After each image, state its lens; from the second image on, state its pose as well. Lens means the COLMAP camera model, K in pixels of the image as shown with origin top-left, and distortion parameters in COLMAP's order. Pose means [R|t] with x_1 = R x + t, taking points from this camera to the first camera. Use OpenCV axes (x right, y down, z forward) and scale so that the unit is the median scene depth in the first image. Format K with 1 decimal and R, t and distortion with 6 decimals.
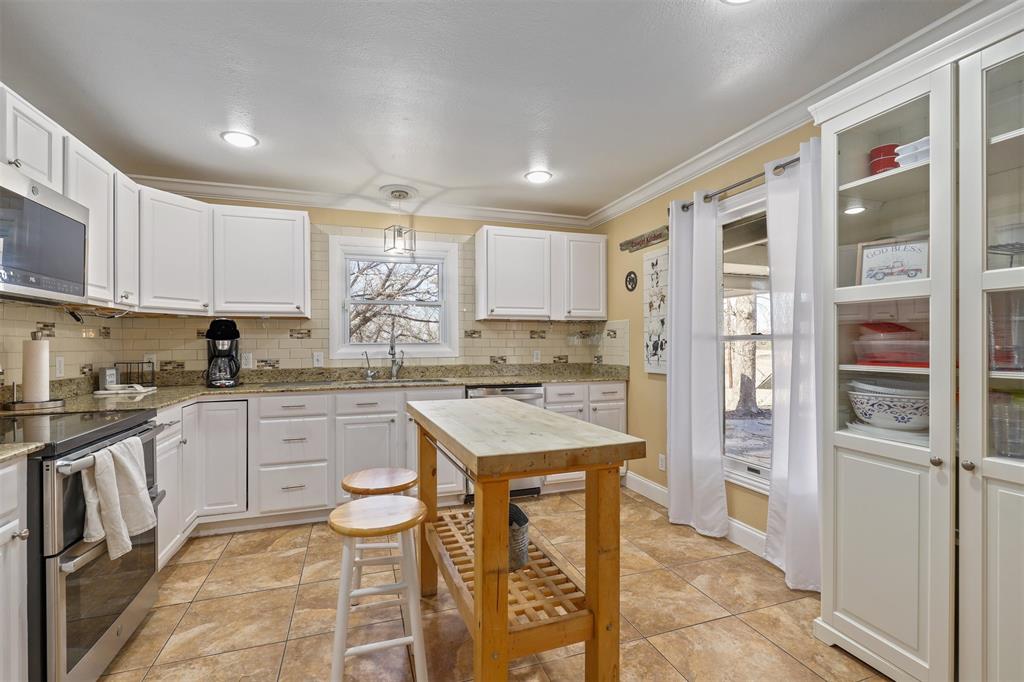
lens RADIAL K [[463.0, 0, 508.9], [0, 463.0, 340.7], [0, 0, 1]] dist [0.000543, -0.000772]
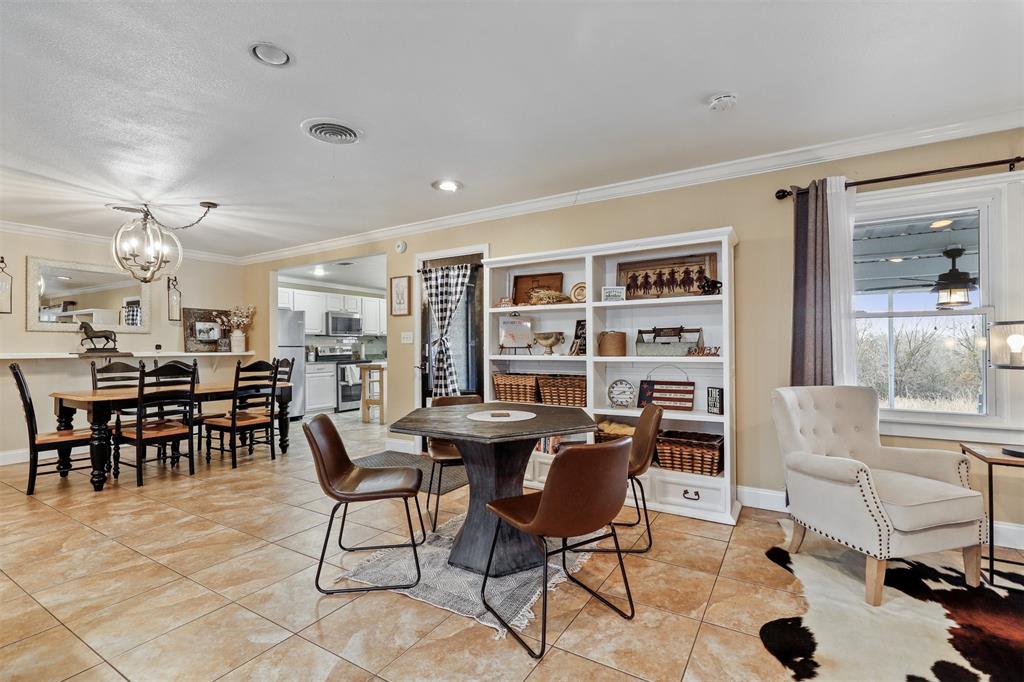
lens RADIAL K [[463.0, 0, 513.6], [0, 463.0, 343.7], [0, 0, 1]] dist [0.000543, -0.000772]
pose [[0.641042, -0.006554, -0.767478, 1.986676], [0.012406, 0.999921, 0.001824, 0.002398], [0.767406, -0.010691, 0.641072, -0.427622]]
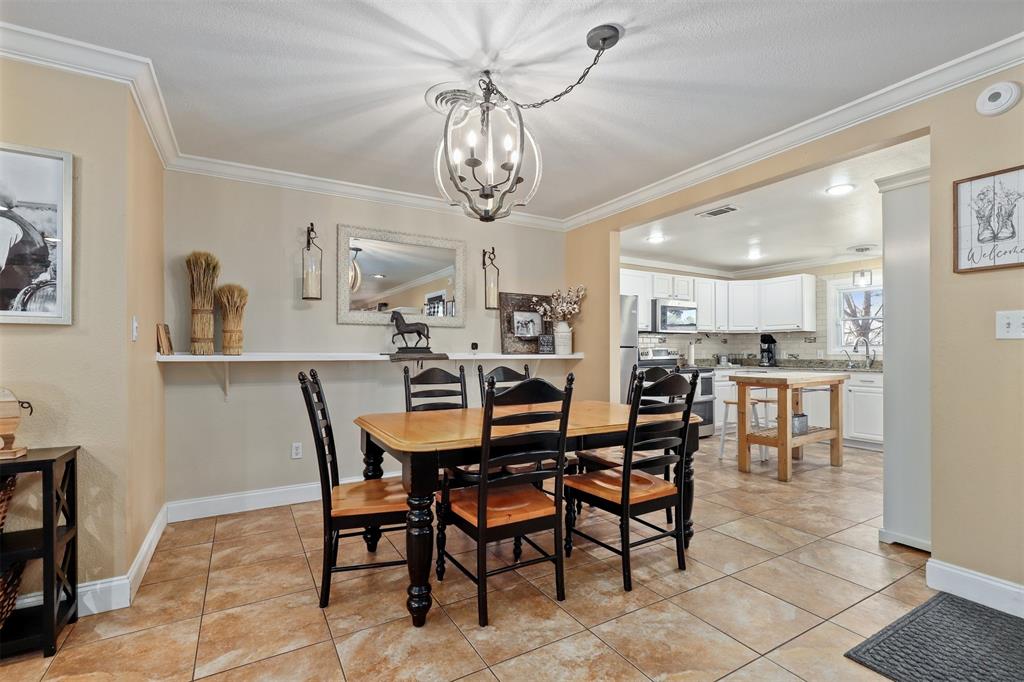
lens RADIAL K [[463.0, 0, 512.2], [0, 463.0, 347.2], [0, 0, 1]] dist [0.000543, -0.000772]
pose [[0.199780, -0.003413, -0.979835, 1.087228], [0.007913, 0.999967, -0.001870, 0.007041], [0.979809, -0.007380, 0.199801, -0.481750]]
